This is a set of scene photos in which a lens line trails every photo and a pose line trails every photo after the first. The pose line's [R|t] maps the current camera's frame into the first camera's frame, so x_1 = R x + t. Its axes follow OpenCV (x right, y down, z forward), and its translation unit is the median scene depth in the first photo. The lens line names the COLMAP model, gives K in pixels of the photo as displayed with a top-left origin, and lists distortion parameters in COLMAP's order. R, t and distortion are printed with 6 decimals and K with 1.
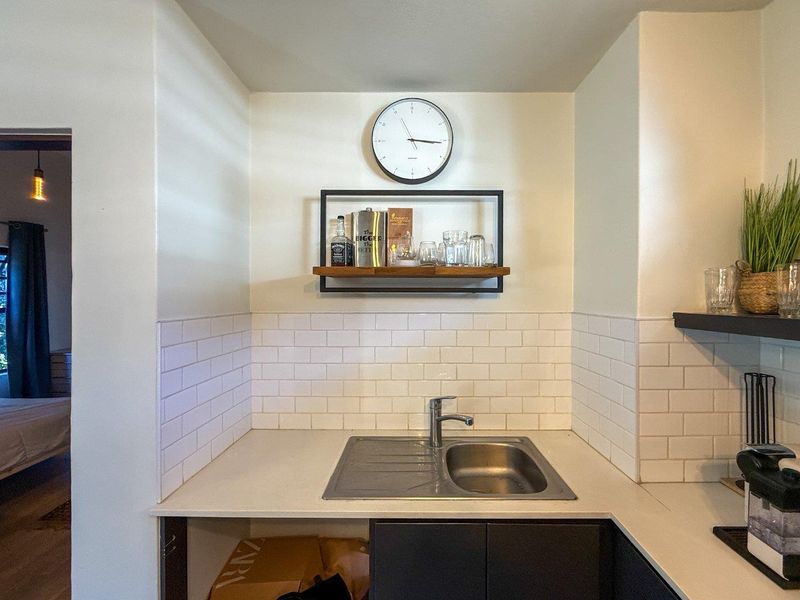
lens RADIAL K [[327.6, 0, 426.5], [0, 327.6, 298.8], [0, 0, 1]] dist [0.001197, 0.000089]
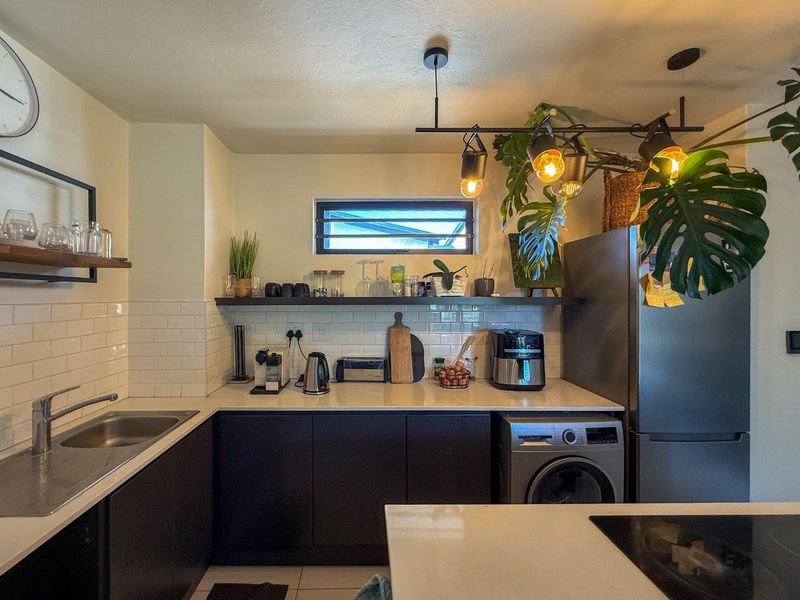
lens RADIAL K [[334.3, 0, 364.9], [0, 334.3, 295.8], [0, 0, 1]] dist [0.000067, 0.000082]
pose [[0.004356, 0.000512, 0.999990, -0.828146], [0.003148, 0.999995, -0.000526, 0.025432], [-0.999986, 0.003150, 0.004355, 0.111525]]
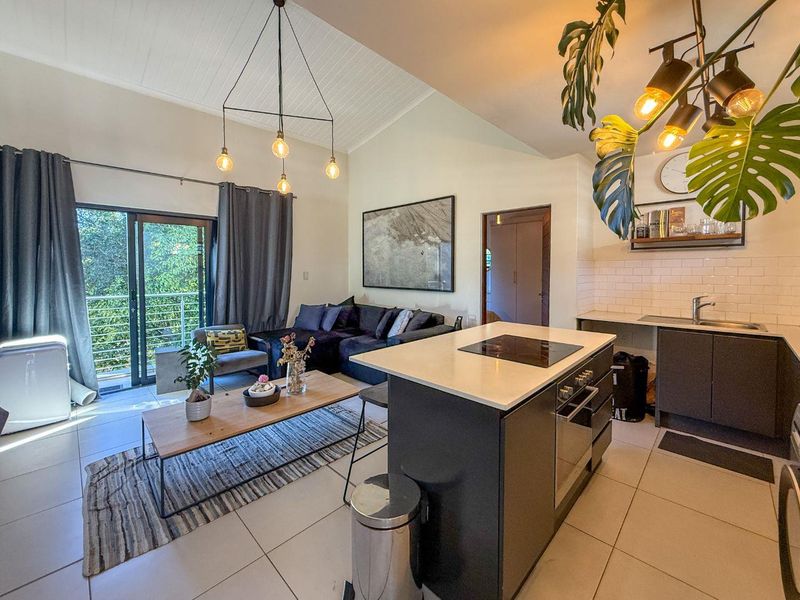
lens RADIAL K [[338.8, 0, 398.7], [0, 338.8, 278.6], [0, 0, 1]] dist [-0.000699, 0.000110]
pose [[0.696913, 0.015913, -0.716979, 0.237626], [0.002472, 0.999695, 0.024590, 0.114831], [0.717151, -0.018910, 0.696661, -1.774685]]
